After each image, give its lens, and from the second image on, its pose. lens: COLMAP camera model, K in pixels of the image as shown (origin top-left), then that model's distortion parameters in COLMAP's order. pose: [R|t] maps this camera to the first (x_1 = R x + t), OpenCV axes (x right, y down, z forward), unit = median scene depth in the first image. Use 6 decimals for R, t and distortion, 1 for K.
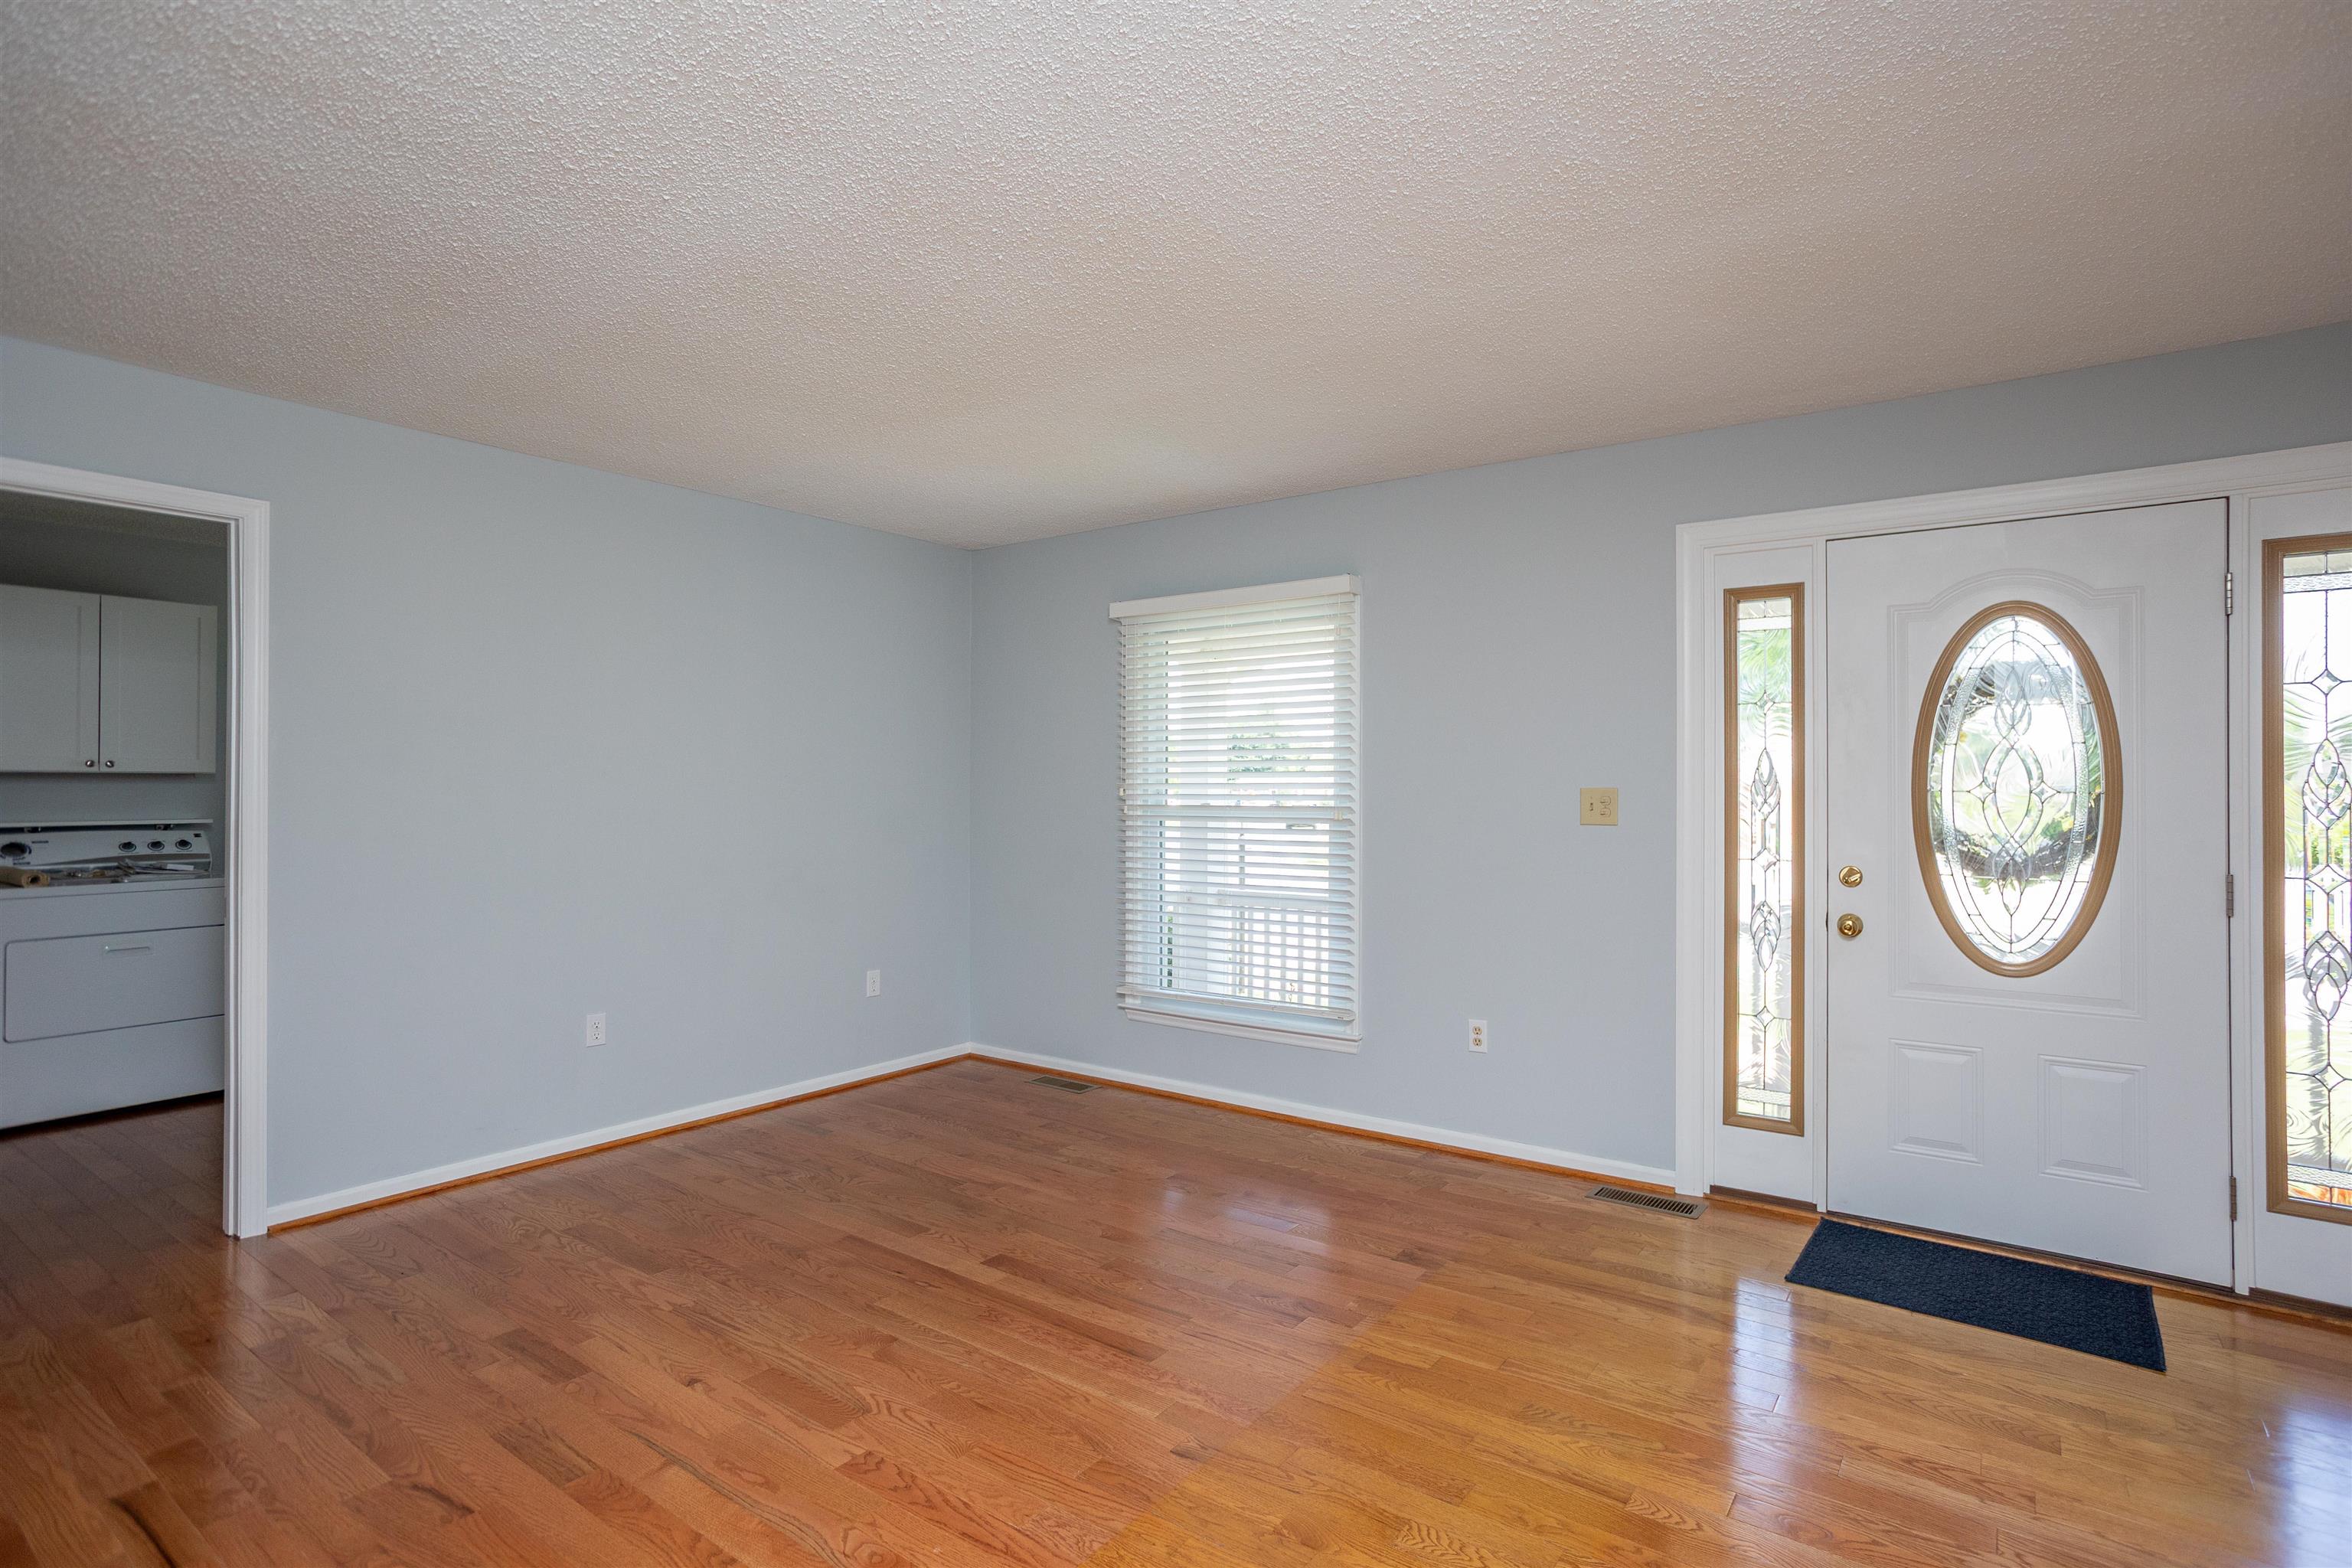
lens RADIAL K [[1142.6, 0, 1204.1], [0, 1142.6, 777.9], [0, 0, 1]] dist [-0.046993, 0.030196]
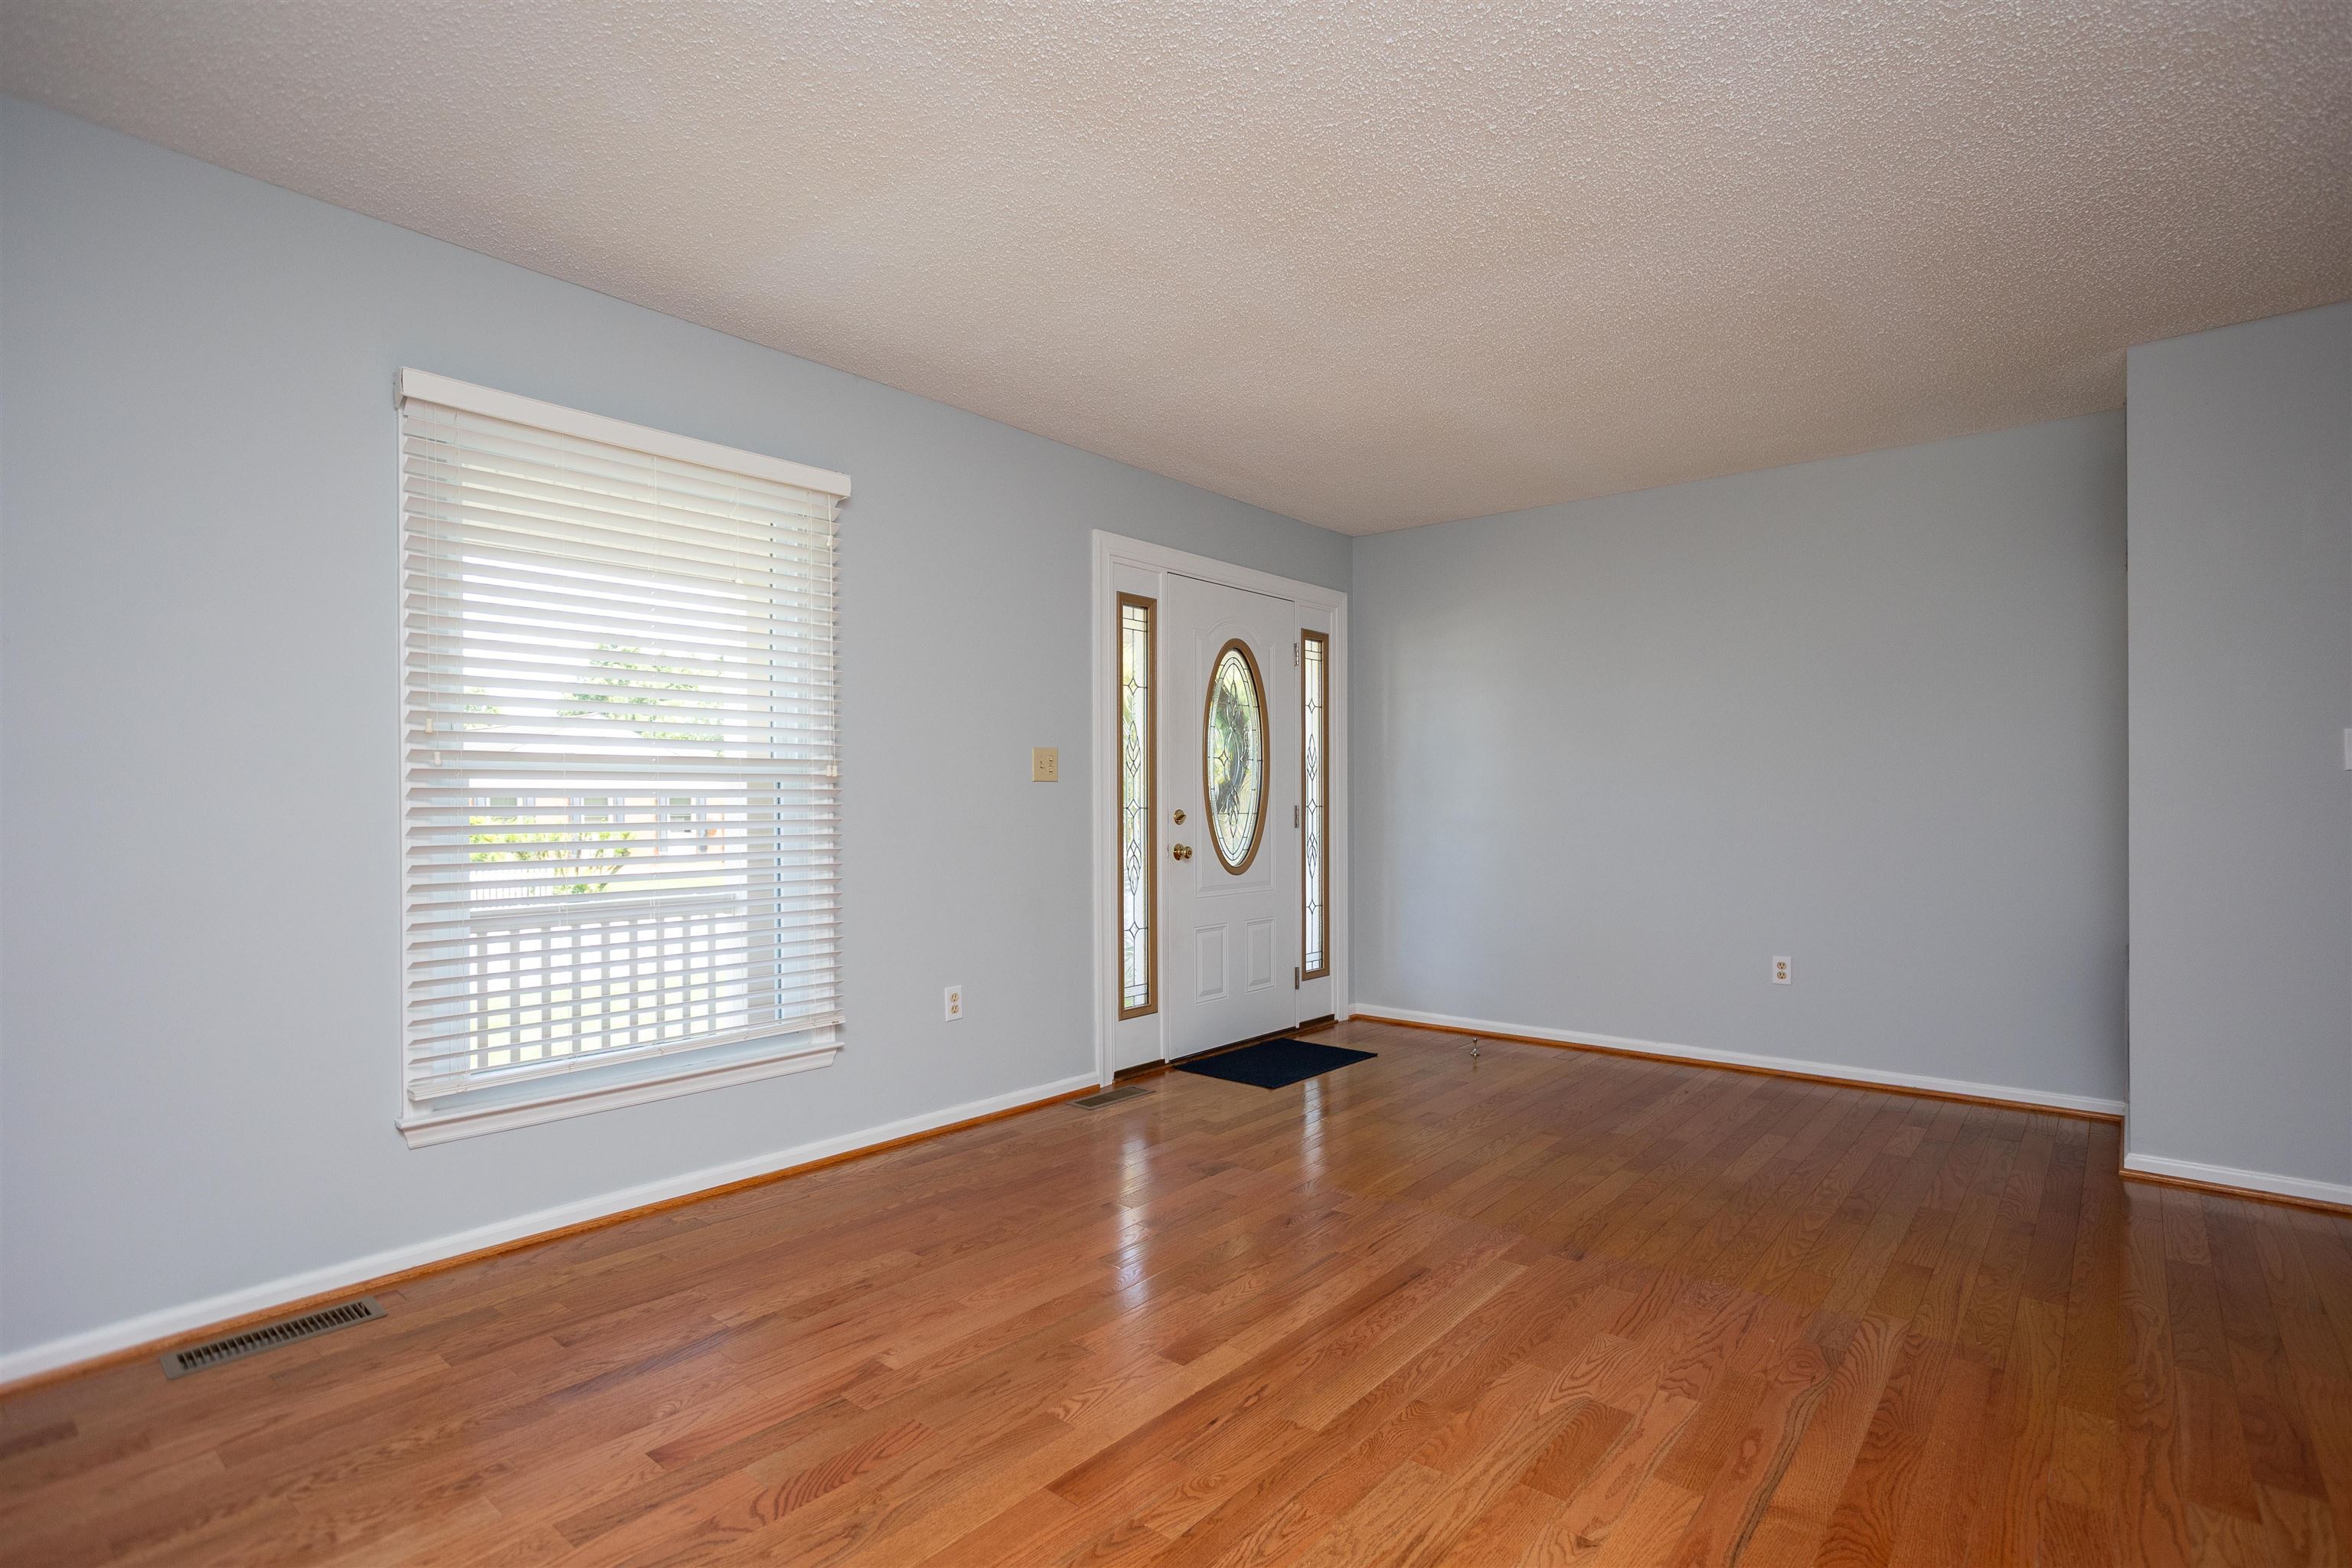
lens RADIAL K [[1156.6, 0, 1197.0], [0, 1156.6, 798.0], [0, 0, 1]] dist [-0.052337, 0.050661]
pose [[0.063679, 0.002232, 0.997968, -0.820171], [-0.008024, 0.999966, -0.001724, 0.062419], [-0.997938, -0.007898, 0.063694, 0.844012]]
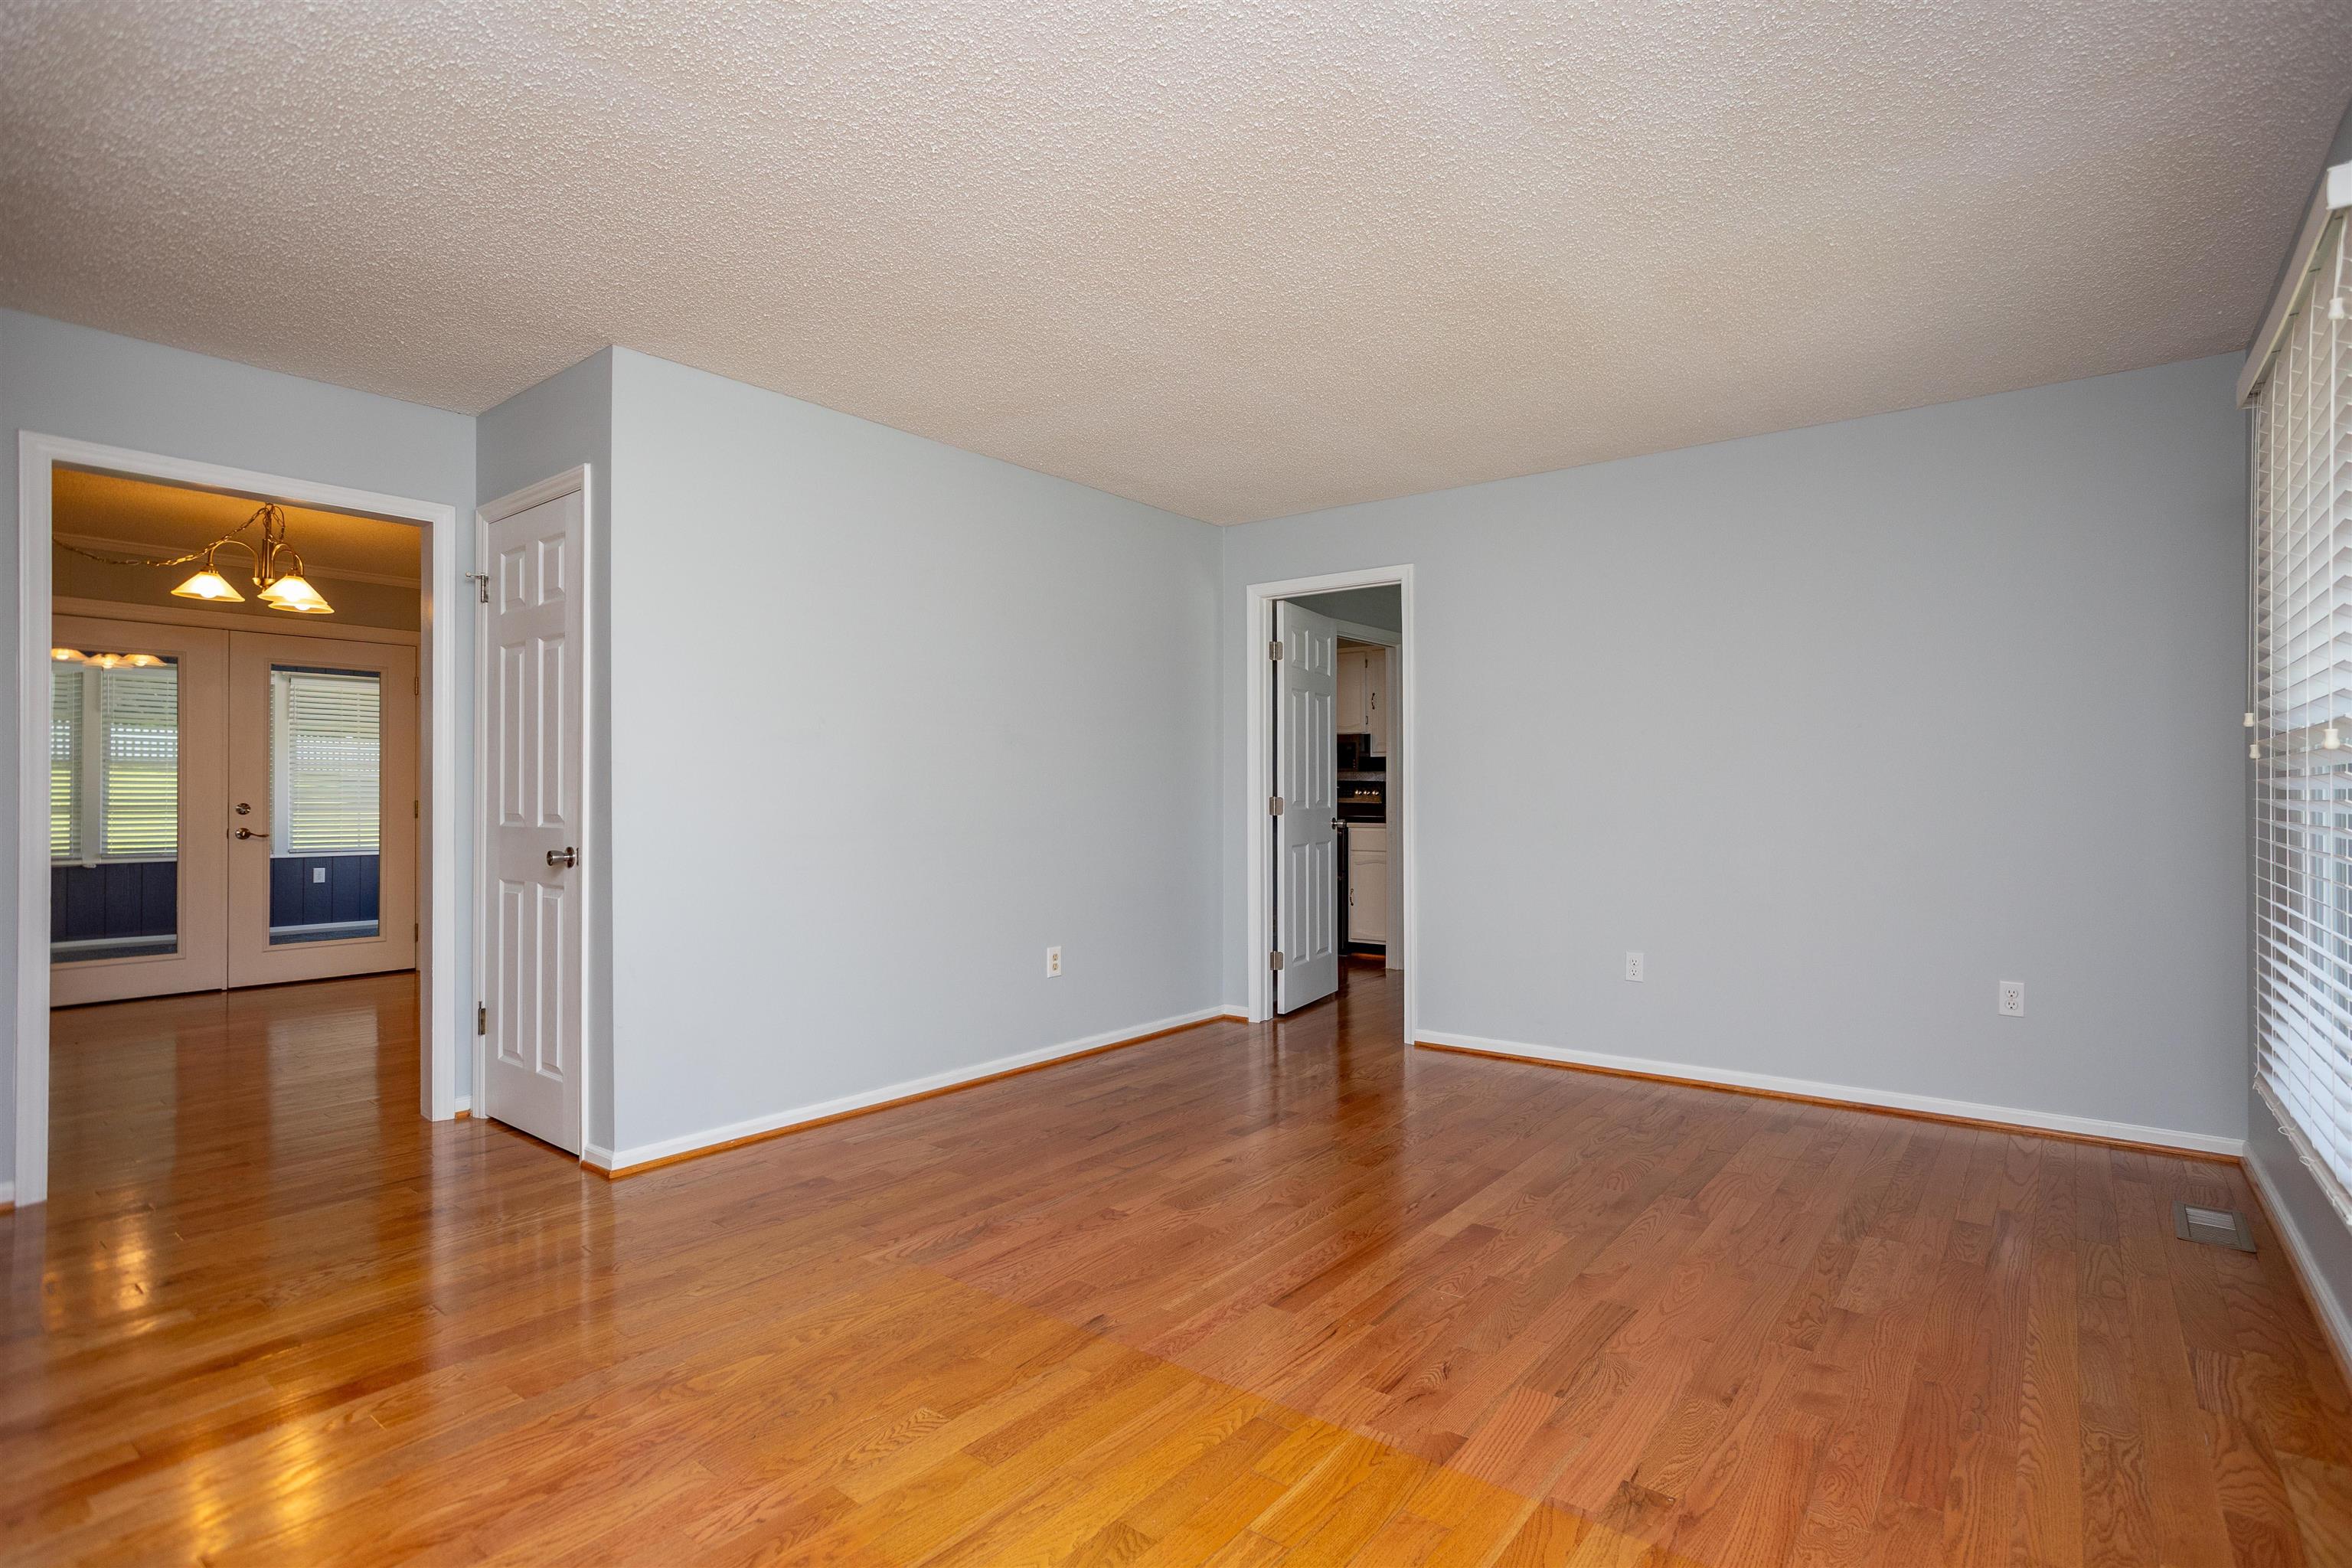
lens RADIAL K [[1142.6, 0, 1204.1], [0, 1142.6, 777.9], [0, 0, 1]] dist [-0.046993, 0.030196]
pose [[-0.023804, -0.012619, -0.999637, 0.676901], [0.010669, 0.999860, -0.012876, 0.057609], [0.999660, -0.010971, -0.023666, 0.712597]]
